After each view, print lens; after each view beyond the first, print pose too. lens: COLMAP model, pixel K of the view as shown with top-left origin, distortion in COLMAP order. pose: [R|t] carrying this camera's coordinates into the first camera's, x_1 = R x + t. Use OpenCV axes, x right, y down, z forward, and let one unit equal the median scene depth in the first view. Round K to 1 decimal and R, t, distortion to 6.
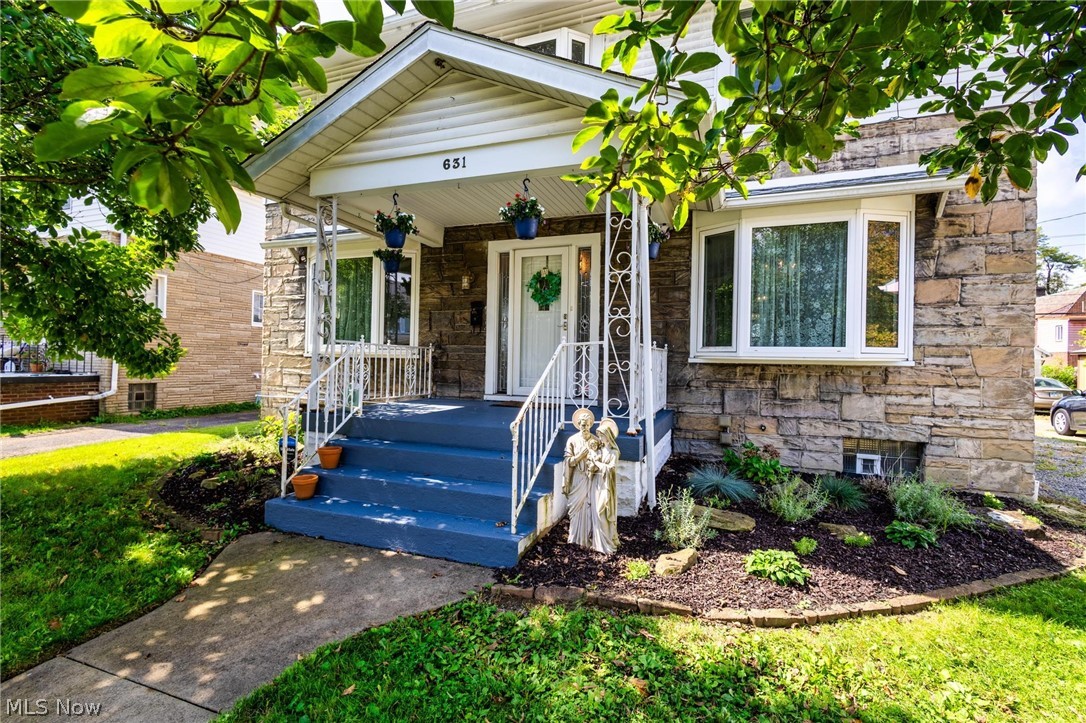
lens RADIAL K [[499.2, 0, 545.3], [0, 499.2, 359.3], [0, 0, 1]] dist [0.009932, -0.007572]
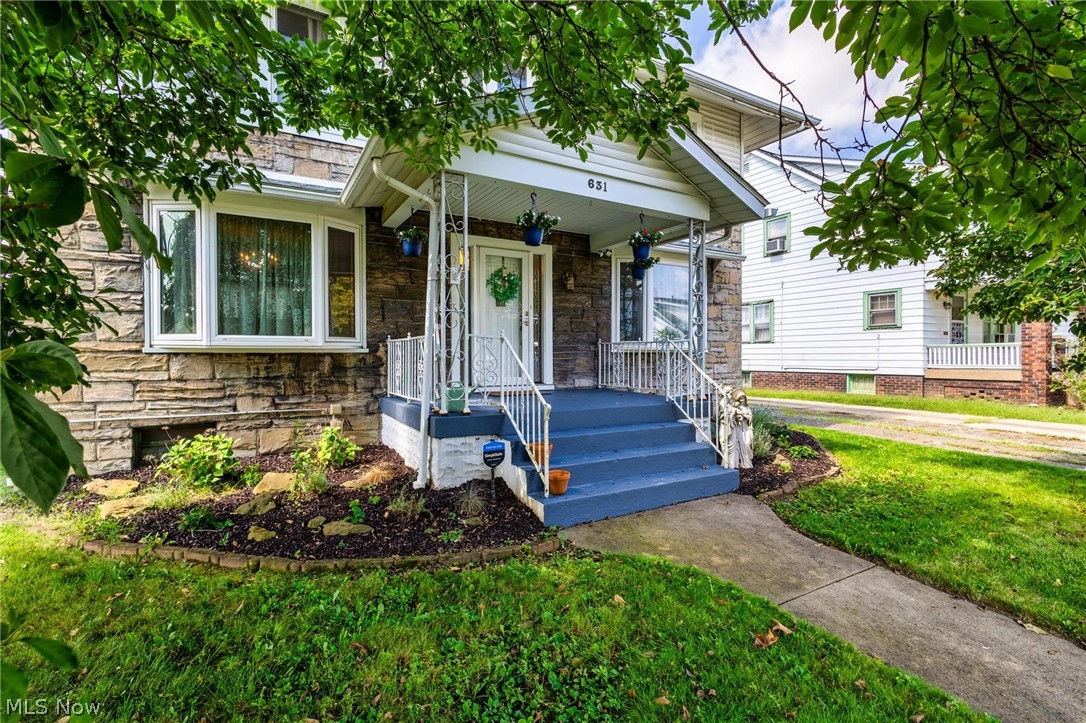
lens RADIAL K [[499.2, 0, 545.3], [0, 499.2, 359.3], [0, 0, 1]] dist [0.009932, -0.007572]
pose [[0.631761, -0.027055, 0.774691, -1.042844], [0.007127, 0.999551, 0.029096, -0.018822], [-0.775130, -0.012861, 0.631671, 0.315344]]
